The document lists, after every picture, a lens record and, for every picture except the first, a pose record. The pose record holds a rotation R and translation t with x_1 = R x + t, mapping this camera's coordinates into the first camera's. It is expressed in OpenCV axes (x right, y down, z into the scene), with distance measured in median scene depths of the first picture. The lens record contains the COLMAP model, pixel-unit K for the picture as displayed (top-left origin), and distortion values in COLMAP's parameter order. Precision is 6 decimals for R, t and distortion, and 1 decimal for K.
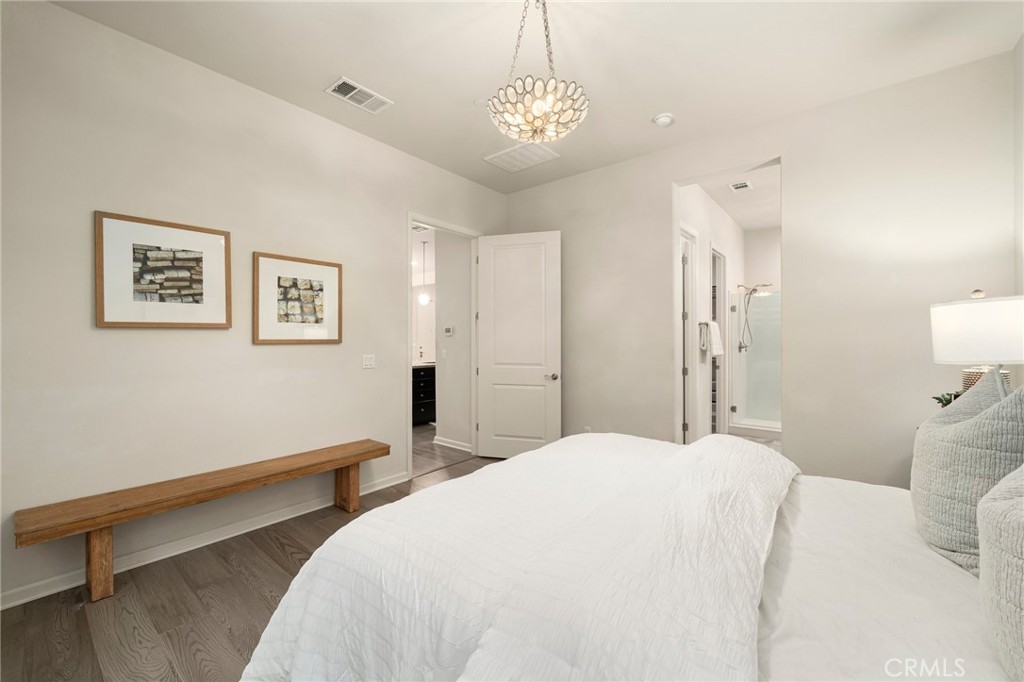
lens RADIAL K [[402.4, 0, 511.0], [0, 402.4, 341.8], [0, 0, 1]] dist [-0.003529, -0.000064]
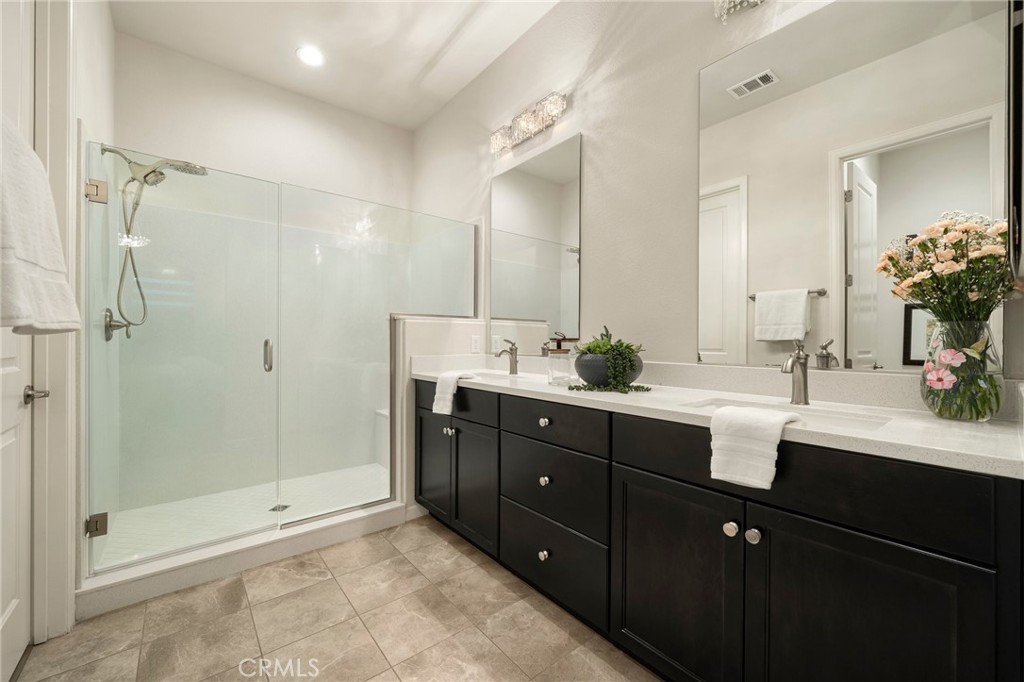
lens RADIAL K [[402.4, 0, 509.0], [0, 402.4, 341.0], [0, 0, 1]] dist [-0.003529, -0.000064]
pose [[0.191003, -0.000421, 0.981589, 0.300391], [-0.000998, 0.999999, 0.000623, 0.026711], [-0.981589, -0.001099, 0.191003, 0.603843]]
